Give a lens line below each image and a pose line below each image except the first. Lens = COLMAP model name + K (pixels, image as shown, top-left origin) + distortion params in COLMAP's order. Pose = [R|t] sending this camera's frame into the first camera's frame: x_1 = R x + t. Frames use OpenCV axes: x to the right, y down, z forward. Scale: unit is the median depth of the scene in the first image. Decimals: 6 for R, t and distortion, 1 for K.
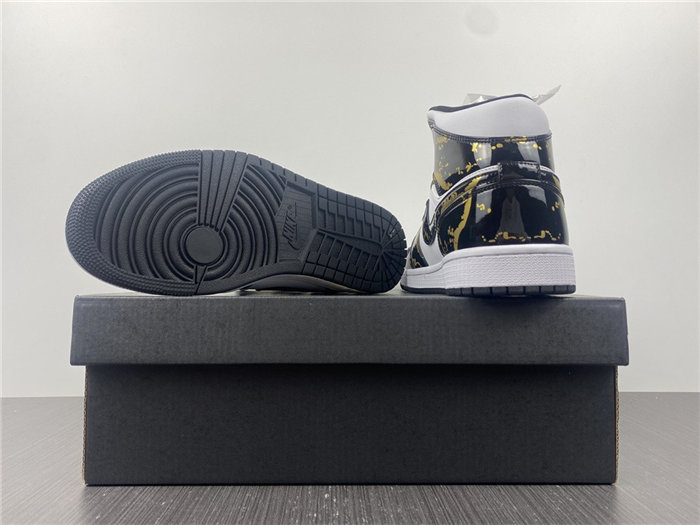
lens RADIAL K [[518.9, 0, 348.4], [0, 518.9, 264.4], [0, 0, 1]] dist [0.007067, 0.004891]
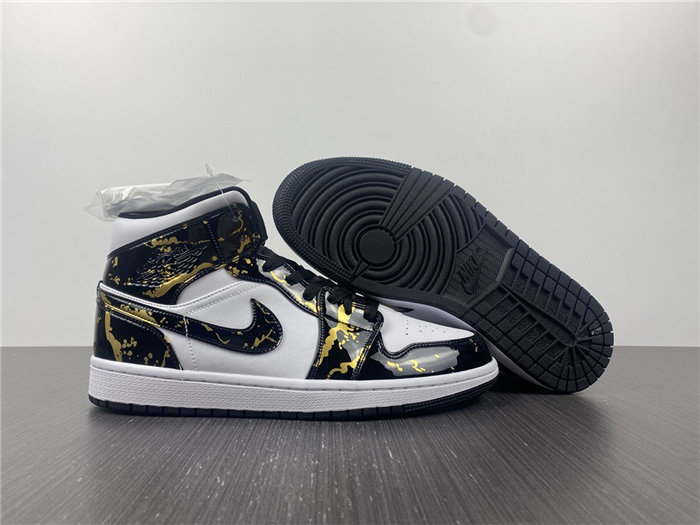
lens RADIAL K [[518.9, 0, 348.4], [0, 518.9, 264.4], [0, 0, 1]] dist [0.007067, 0.004891]
pose [[0.778299, 0.331404, -0.533312, 0.236081], [-0.419832, 0.906249, -0.049541, 0.067574], [0.466896, 0.262459, 0.844466, 0.082293]]
